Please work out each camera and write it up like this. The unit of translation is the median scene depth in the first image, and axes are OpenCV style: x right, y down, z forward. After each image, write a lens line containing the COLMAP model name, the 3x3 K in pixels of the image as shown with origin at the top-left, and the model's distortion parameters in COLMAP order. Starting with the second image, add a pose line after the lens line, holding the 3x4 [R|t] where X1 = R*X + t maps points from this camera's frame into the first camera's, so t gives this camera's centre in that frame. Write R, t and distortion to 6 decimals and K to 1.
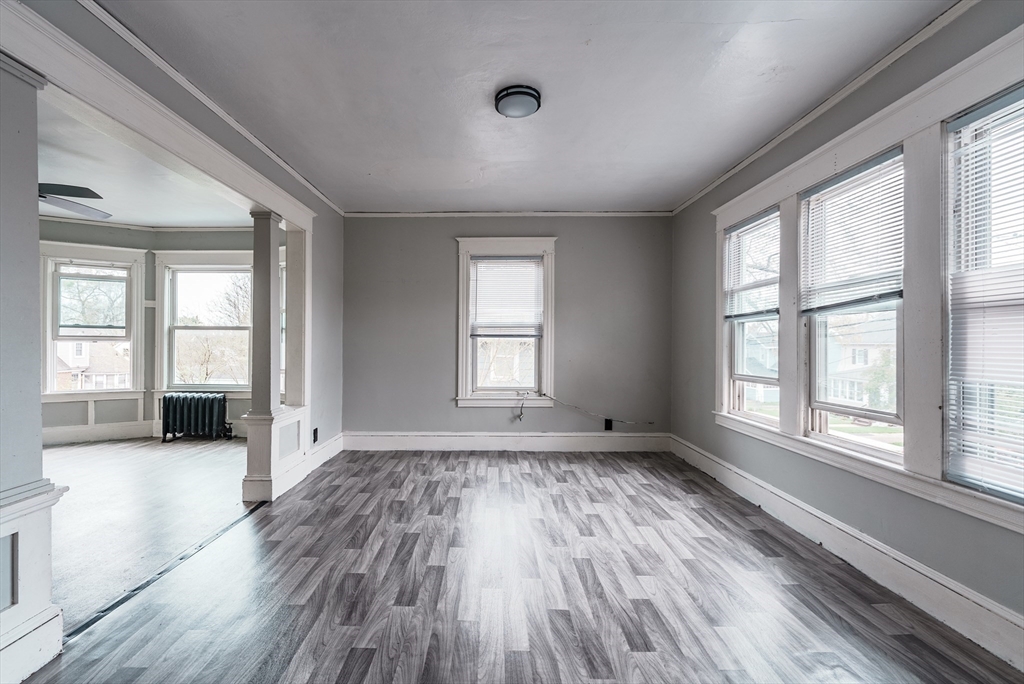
lens RADIAL K [[426.9, 0, 509.9], [0, 426.9, 345.9], [0, 0, 1]] dist [0.000626, -0.001696]
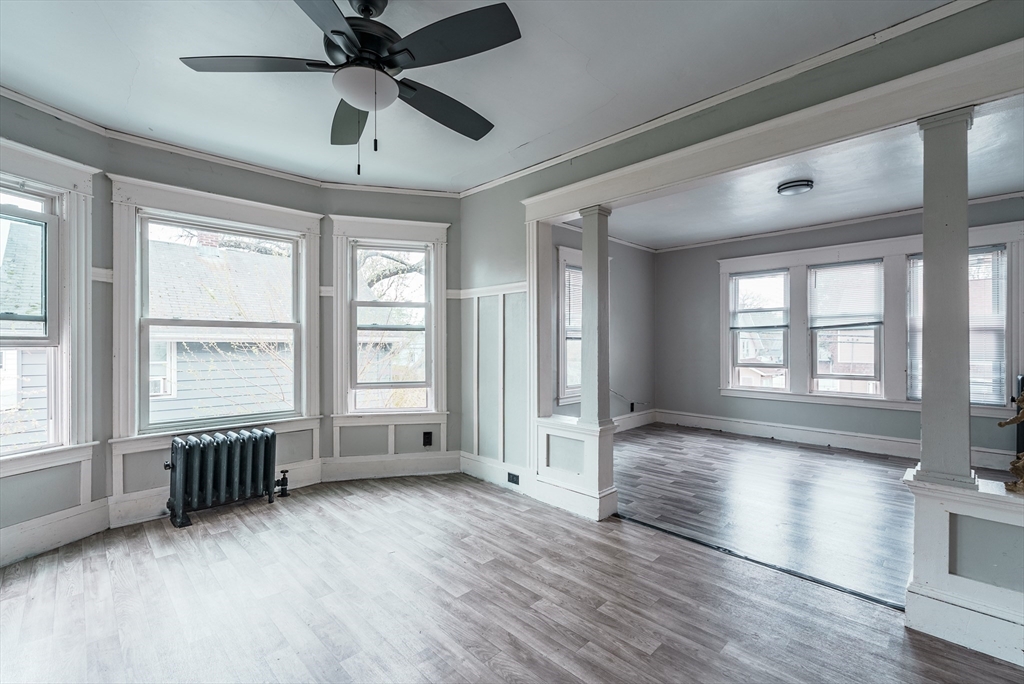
lens RADIAL K [[426.9, 0, 506.1], [0, 426.9, 346.2], [0, 0, 1]] dist [0.000626, -0.001696]
pose [[0.725768, -0.009939, 0.687868, -0.891752], [0.007799, 0.999950, 0.006220, -0.011900], [-0.687895, 0.000851, 0.725810, 0.302290]]
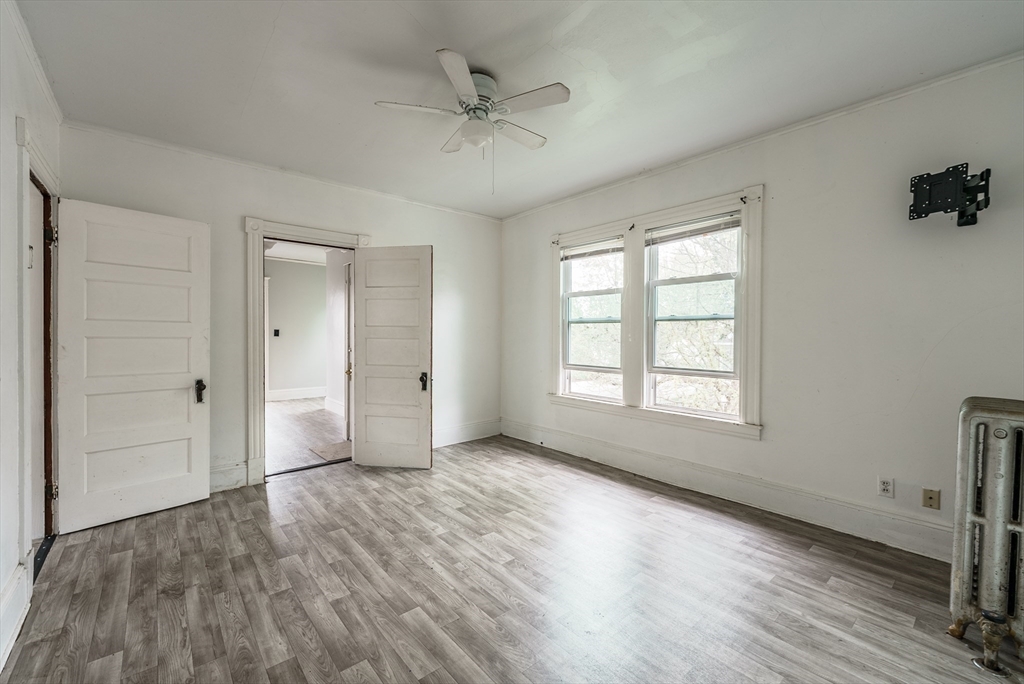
lens RADIAL K [[426.9, 0, 512.9], [0, 426.9, 341.0], [0, 0, 1]] dist [0.000626, -0.001696]
pose [[-0.772048, -0.006937, -0.635526, -0.249737], [-0.014187, 0.999879, 0.006320, -0.007918], [0.635405, 0.013895, -0.772054, 1.107576]]
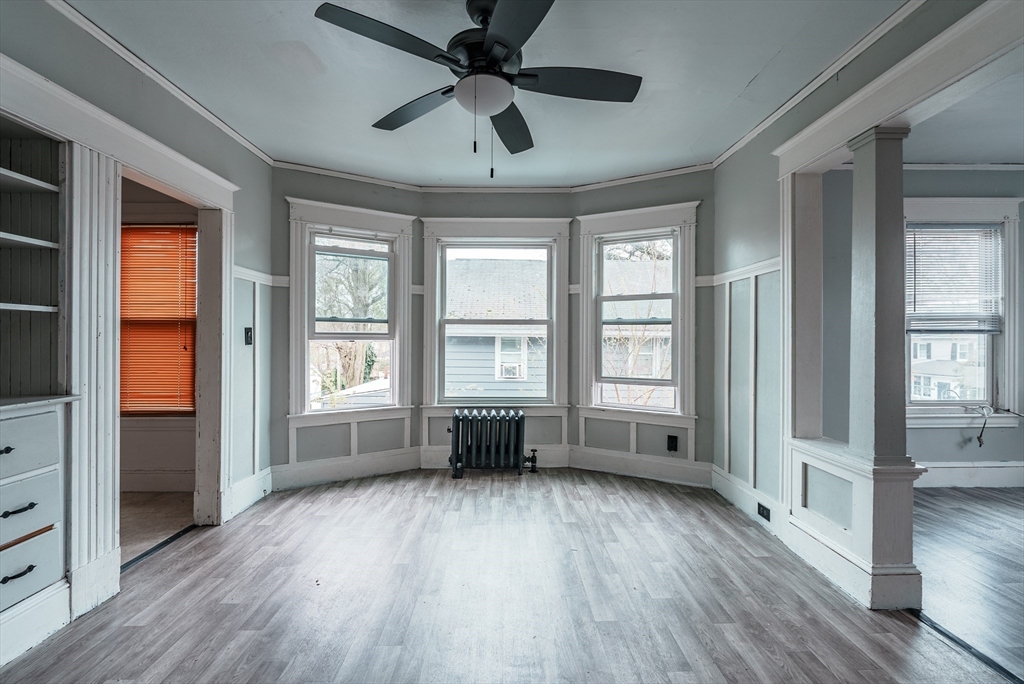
lens RADIAL K [[426.9, 0, 531.1], [0, 426.9, 339.3], [0, 0, 1]] dist [0.000626, -0.001696]
pose [[0.999422, -0.003634, 0.033813, -0.708820], [0.003761, 0.999986, -0.003711, -0.009051], [-0.033799, 0.003836, 0.999421, 0.266218]]
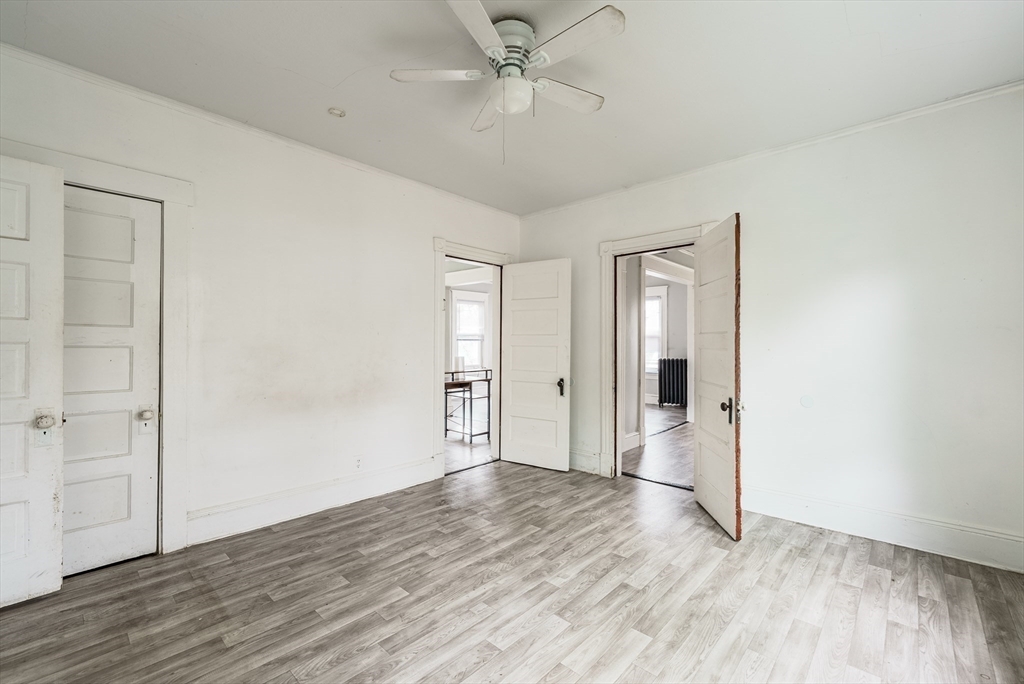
lens RADIAL K [[426.9, 0, 512.7], [0, 426.9, 341.9], [0, 0, 1]] dist [0.000626, -0.001696]
pose [[-0.714890, -0.012544, 0.699125, -0.806643], [-0.009466, 0.999921, 0.008262, -0.016719], [-0.699173, -0.000711, -0.714952, 0.985767]]
